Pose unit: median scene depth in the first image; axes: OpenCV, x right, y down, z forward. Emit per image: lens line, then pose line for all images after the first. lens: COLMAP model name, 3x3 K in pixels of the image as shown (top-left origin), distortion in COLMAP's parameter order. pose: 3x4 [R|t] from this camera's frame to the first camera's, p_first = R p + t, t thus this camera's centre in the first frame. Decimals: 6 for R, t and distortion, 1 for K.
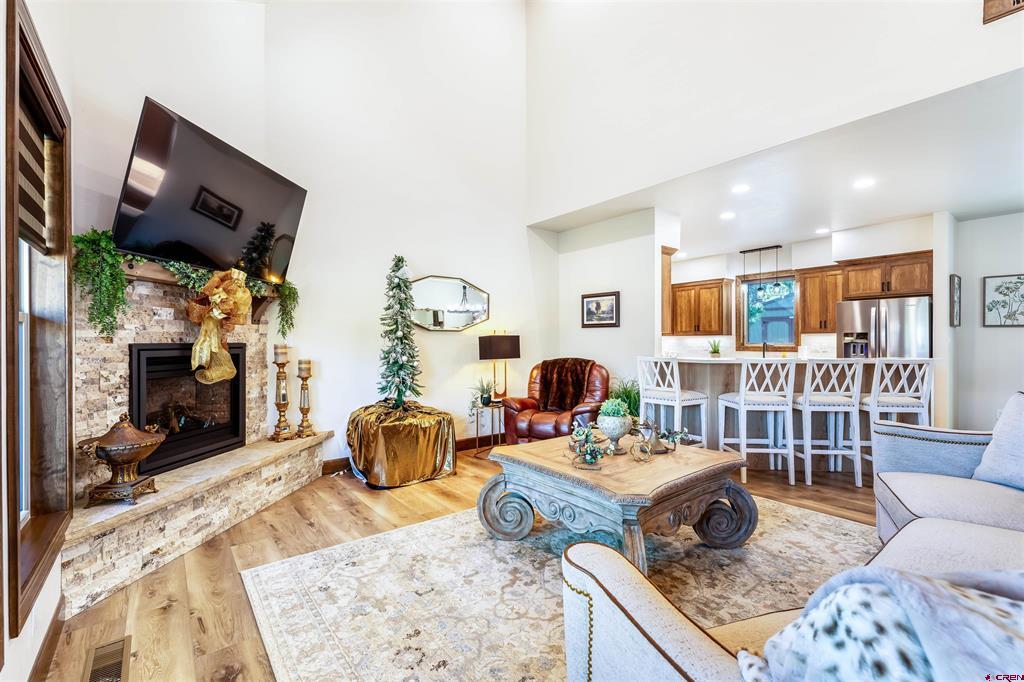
lens RADIAL K [[442.5, 0, 512.0], [0, 442.5, 341.0], [0, 0, 1]] dist [0.000865, -0.000041]
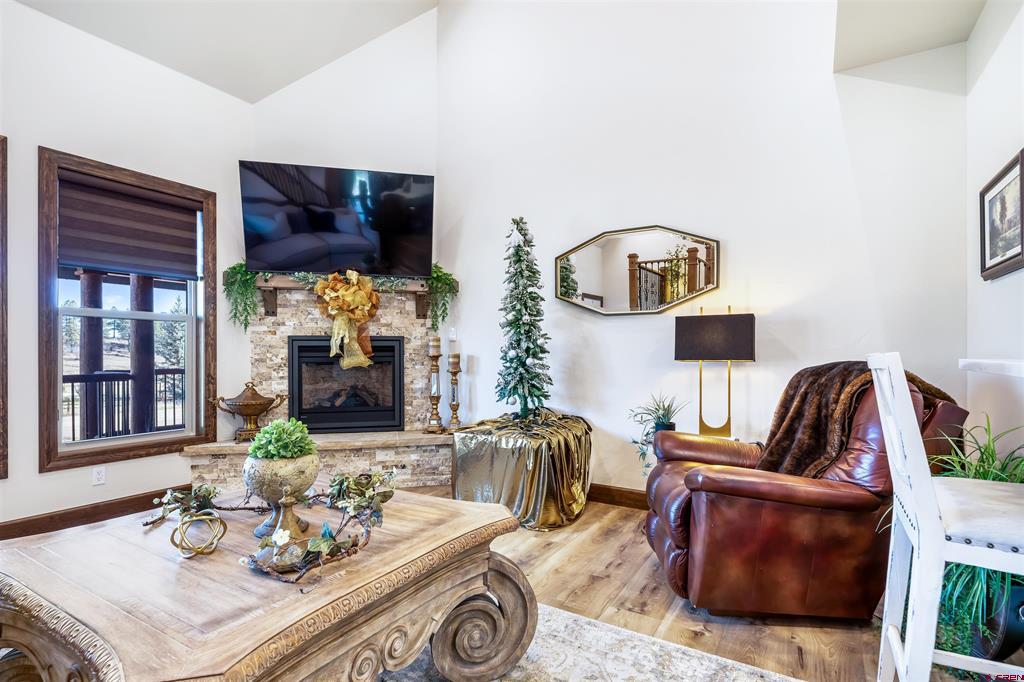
lens RADIAL K [[504.4, 0, 510.2], [0, 504.4, 354.3], [0, 0, 1]] dist [-0.000615, -0.000035]
pose [[0.344248, 0.003816, -0.938871, 0.635934], [0.000588, 0.999991, 0.004280, 0.042552], [0.938879, -0.002025, 0.344242, 0.799547]]
